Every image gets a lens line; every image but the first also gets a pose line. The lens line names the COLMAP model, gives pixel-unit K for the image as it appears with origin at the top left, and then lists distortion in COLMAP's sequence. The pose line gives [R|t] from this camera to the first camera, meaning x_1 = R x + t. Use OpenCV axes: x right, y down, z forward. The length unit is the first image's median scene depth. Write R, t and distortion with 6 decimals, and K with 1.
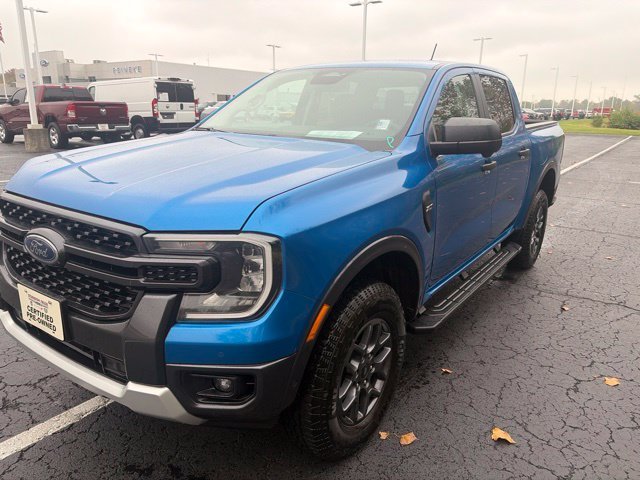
lens RADIAL K [[489.4, 0, 321.4], [0, 489.4, 237.3], [0, 0, 1]] dist [0.012984, 0.000433]
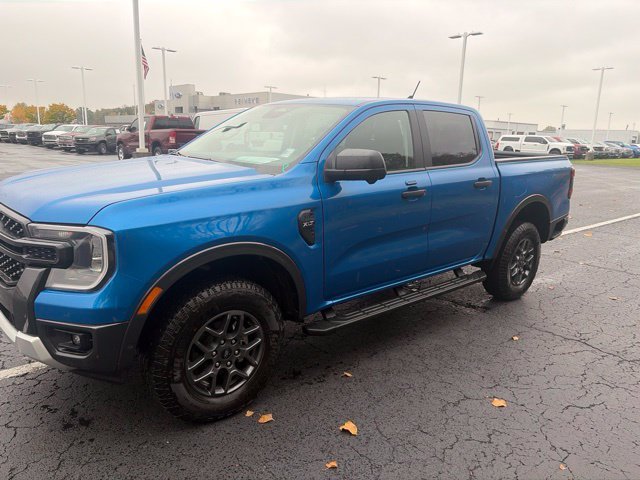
lens RADIAL K [[487.6, 0, 320.0], [0, 487.6, 240.0], [0, 0, 1]] dist [0.031270, -0.025130]
pose [[0.975502, 0.061619, -0.211185, 0.510816], [-0.072540, 0.996379, -0.044353, 0.028606], [0.207687, 0.058586, 0.976439, -0.135135]]
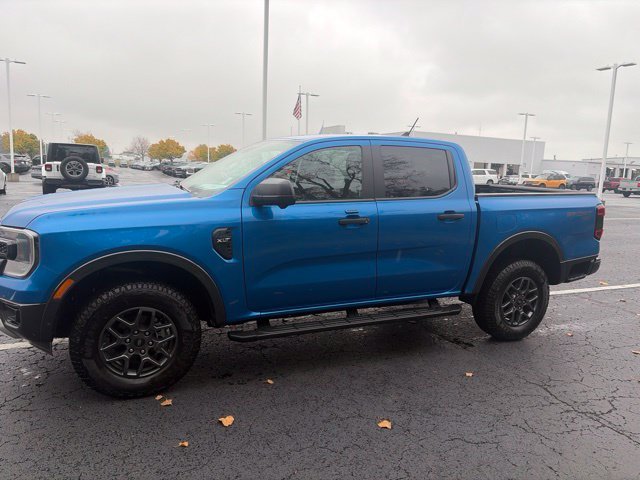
lens RADIAL K [[487.6, 0, 320.0], [0, 487.6, 240.0], [0, 0, 1]] dist [0.031270, -0.025130]
pose [[0.869126, 0.090761, -0.486191, 1.150076], [-0.151062, 0.984758, -0.086208, 0.014595], [0.470956, 0.148370, 0.869590, -0.059761]]
